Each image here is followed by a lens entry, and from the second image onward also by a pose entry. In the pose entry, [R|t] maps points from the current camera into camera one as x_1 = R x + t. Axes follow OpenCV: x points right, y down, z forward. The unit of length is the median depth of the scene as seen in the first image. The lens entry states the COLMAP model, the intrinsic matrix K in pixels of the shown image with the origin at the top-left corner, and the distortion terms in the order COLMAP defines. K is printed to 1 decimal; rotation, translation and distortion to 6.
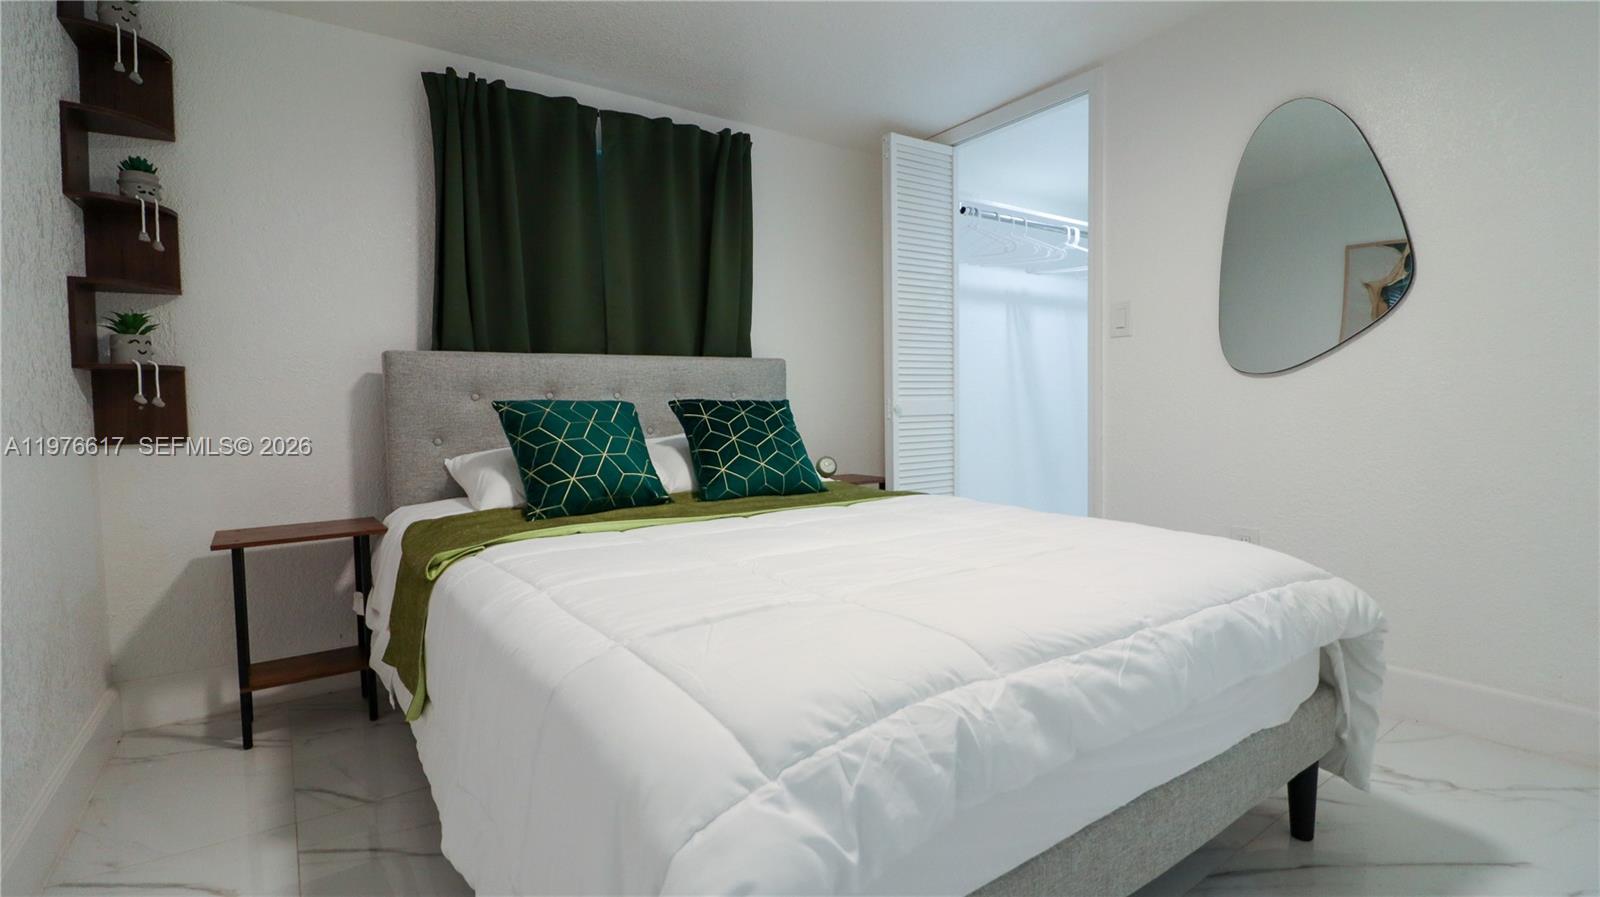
lens RADIAL K [[742.7, 0, 805.1], [0, 742.7, 441.6], [0, 0, 1]] dist [-0.002059, -0.011225]
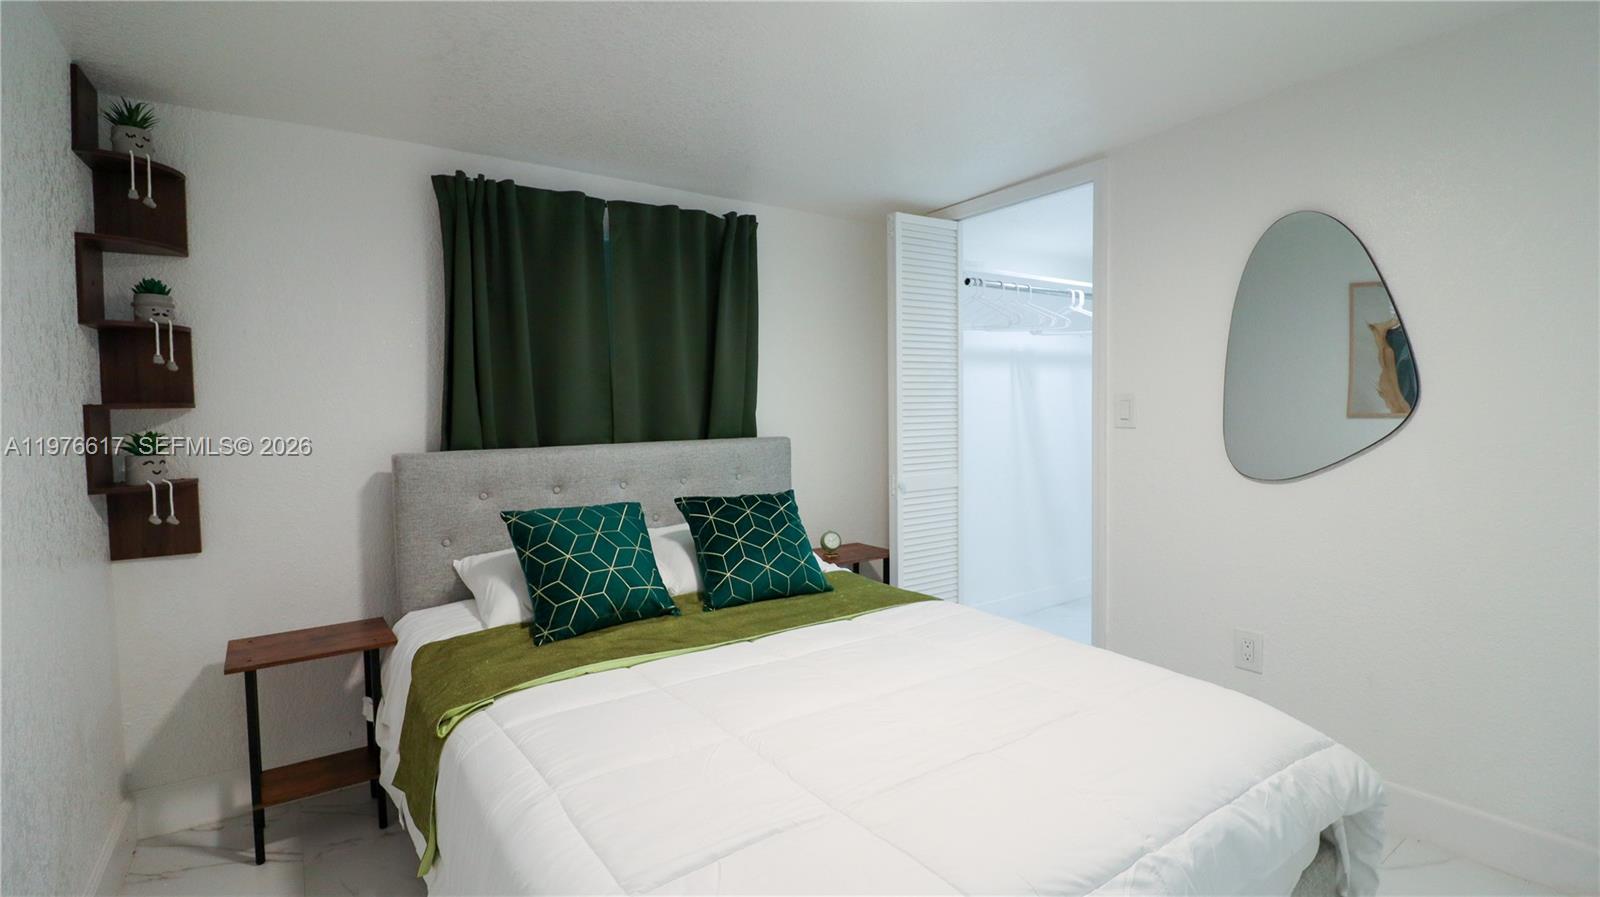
lens RADIAL K [[742.2, 0, 803.8], [0, 742.2, 445.5], [0, 0, 1]] dist [-0.002786, -0.010819]
pose [[0.999973, 0.002782, -0.006851, -0.002002], [-0.002801, 0.999992, -0.002784, -0.131943], [0.006843, 0.002803, 0.999973, -0.006551]]
